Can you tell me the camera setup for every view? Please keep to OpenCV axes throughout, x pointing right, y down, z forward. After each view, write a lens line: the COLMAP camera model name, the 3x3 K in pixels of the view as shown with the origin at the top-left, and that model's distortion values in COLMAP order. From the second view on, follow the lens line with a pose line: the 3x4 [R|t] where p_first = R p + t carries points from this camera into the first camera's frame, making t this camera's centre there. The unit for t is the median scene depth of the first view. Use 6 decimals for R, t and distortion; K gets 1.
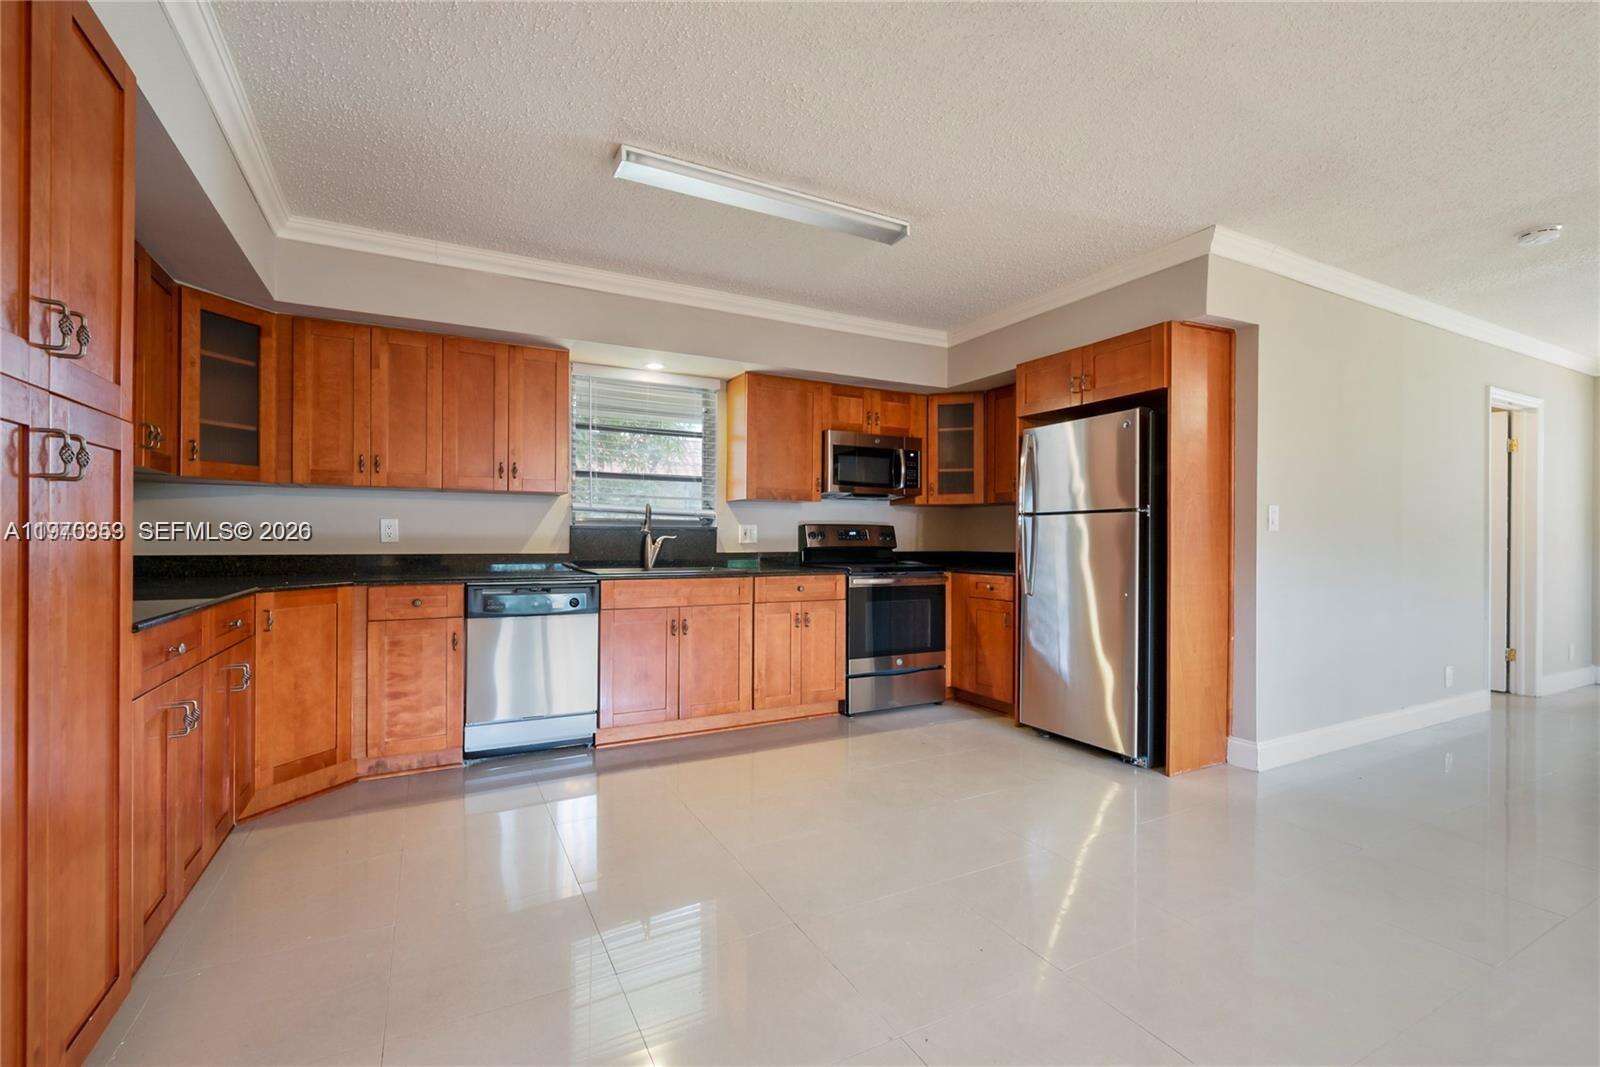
lens RADIAL K [[694.1, 0, 792.4], [0, 694.1, 543.3], [0, 0, 1]] dist [0.001134, -0.000313]
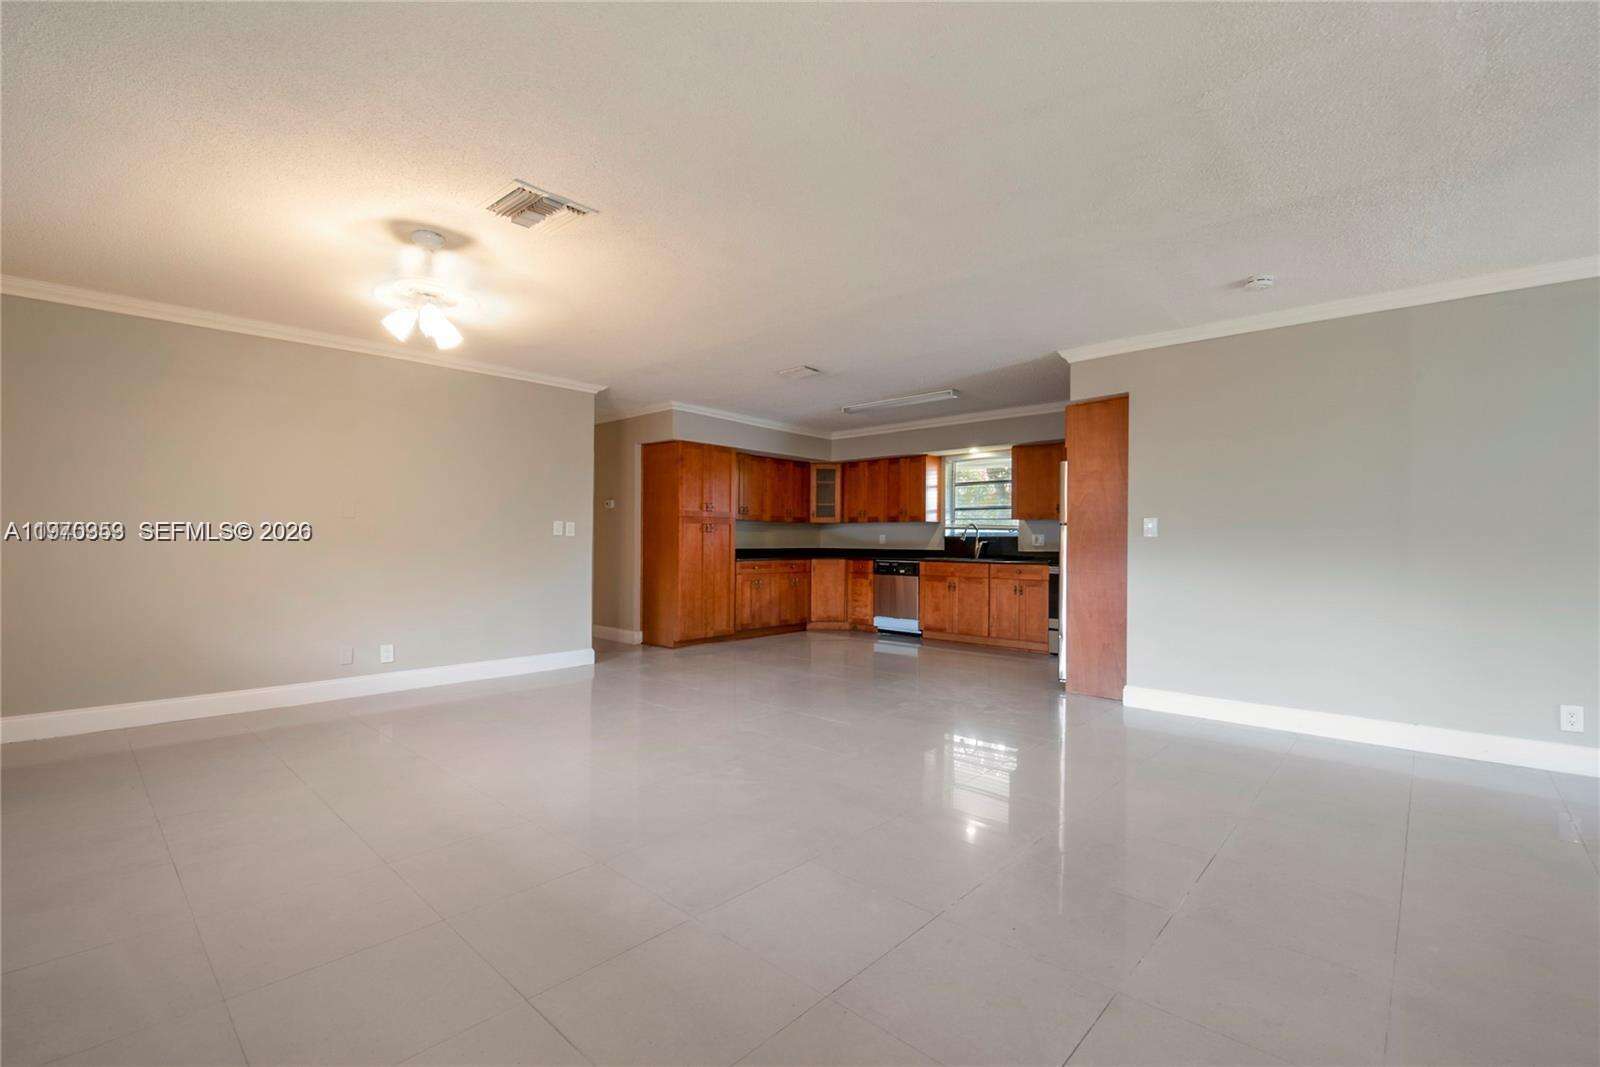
lens RADIAL K [[694.1, 0, 793.9], [0, 694.1, 530.2], [0, 0, 1]] dist [0.001134, -0.000313]
pose [[0.340710, -0.015325, -0.940043, 1.508106], [-0.012090, 0.999713, -0.020680, 0.004144], [0.940091, 0.018411, 0.340427, -0.112792]]
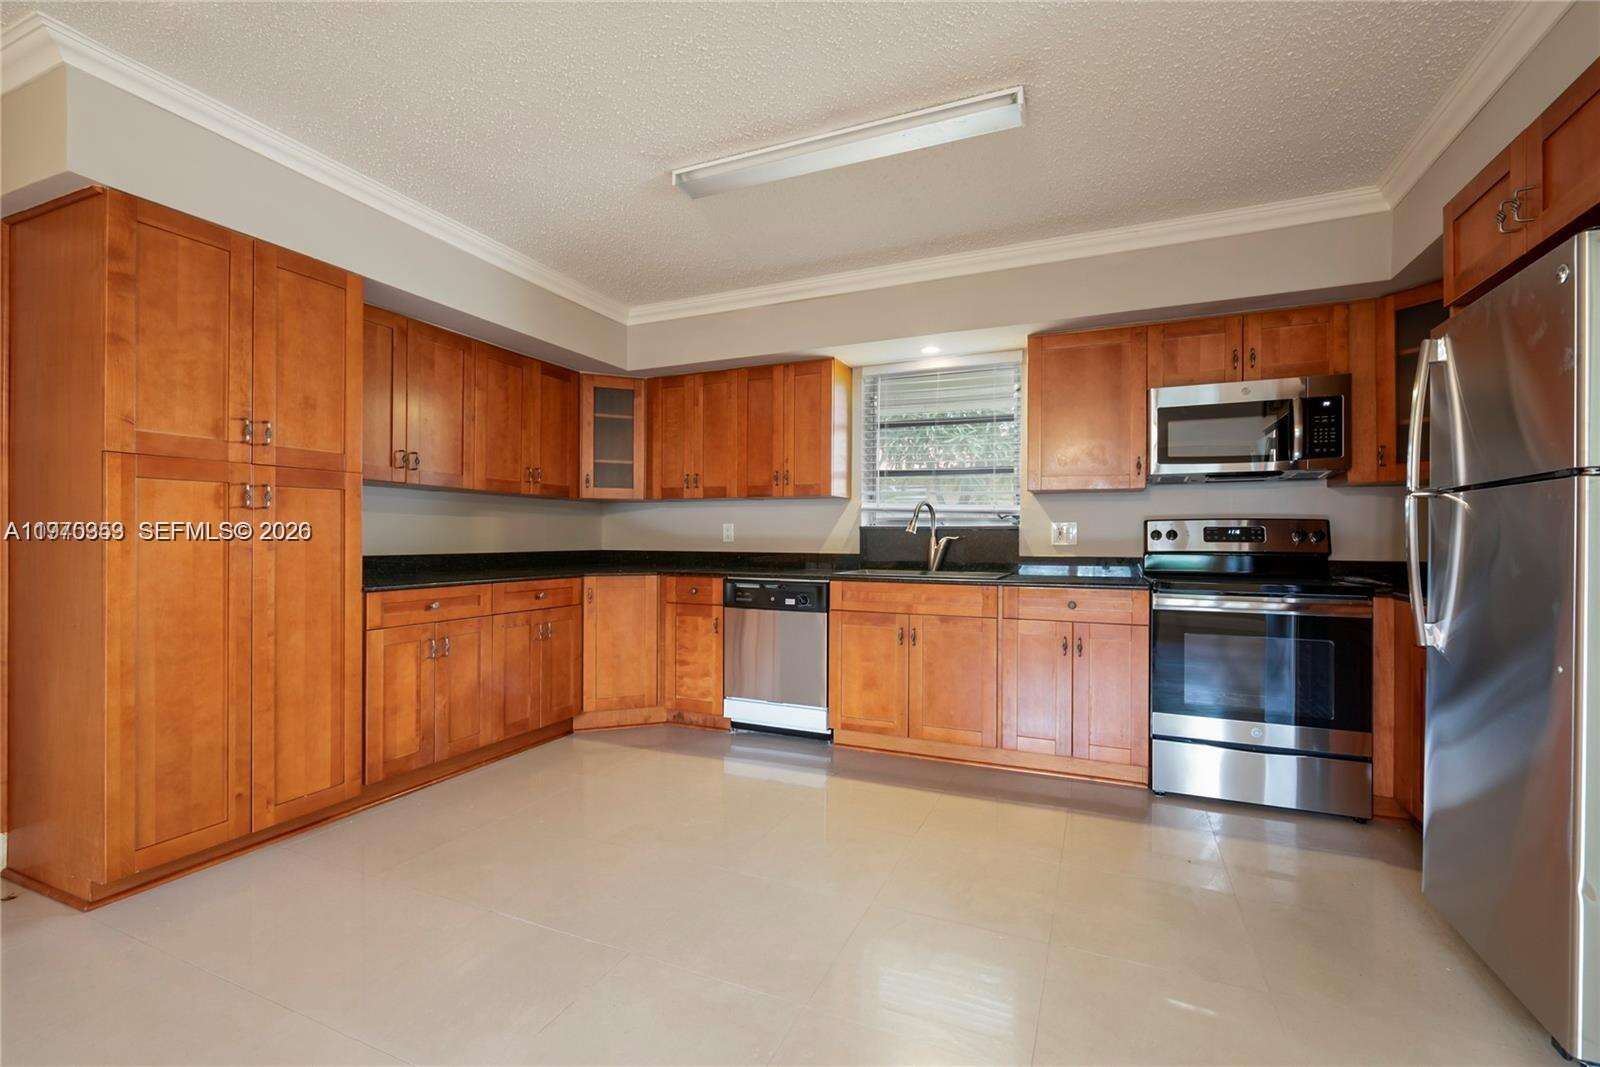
lens RADIAL K [[694.1, 0, 792.6], [0, 694.1, 539.1], [0, 0, 1]] dist [0.001134, -0.000313]
pose [[0.619270, -0.000527, -0.785178, 0.440796], [-0.006801, 0.999959, -0.006035, -0.000367], [0.785149, 0.009077, 0.619241, 0.301655]]
